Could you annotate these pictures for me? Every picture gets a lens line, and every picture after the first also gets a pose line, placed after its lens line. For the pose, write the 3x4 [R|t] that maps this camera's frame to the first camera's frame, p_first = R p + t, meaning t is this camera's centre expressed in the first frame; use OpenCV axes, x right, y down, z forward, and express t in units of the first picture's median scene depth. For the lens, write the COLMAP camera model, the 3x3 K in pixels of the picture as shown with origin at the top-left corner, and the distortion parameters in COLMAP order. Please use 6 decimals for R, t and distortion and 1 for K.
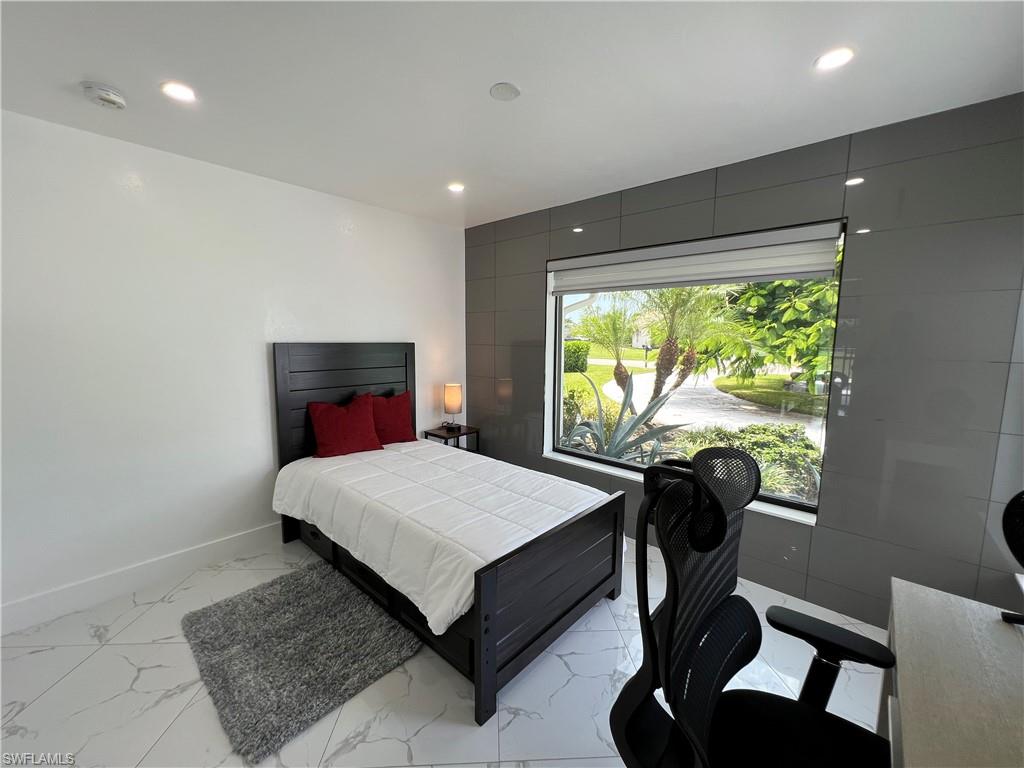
lens RADIAL K [[411.2, 0, 512.0], [0, 411.2, 384.0], [0, 0, 1]] dist [-0.006996, 0.004100]
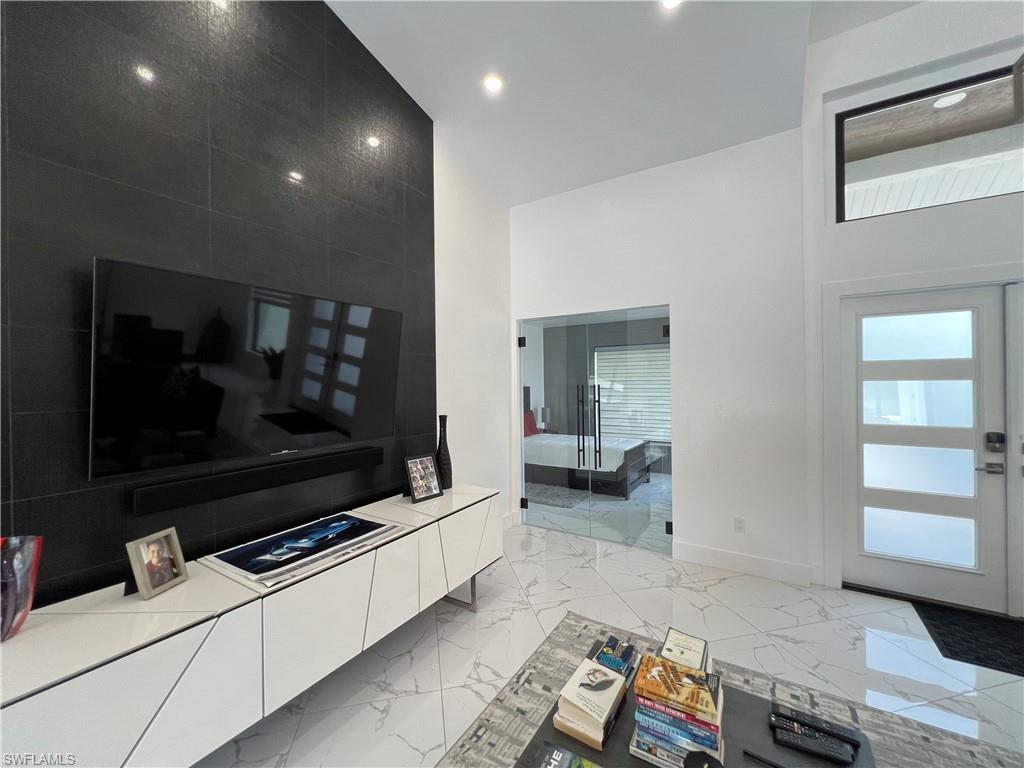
lens RADIAL K [[411.2, 0, 512.0], [0, 411.2, 384.0], [0, 0, 1]] dist [-0.006996, 0.004100]
pose [[0.985618, -0.016116, 0.168220, -0.616271], [0.034935, 0.993370, -0.109521, 0.096929], [-0.165339, 0.113823, 0.979646, -0.875370]]
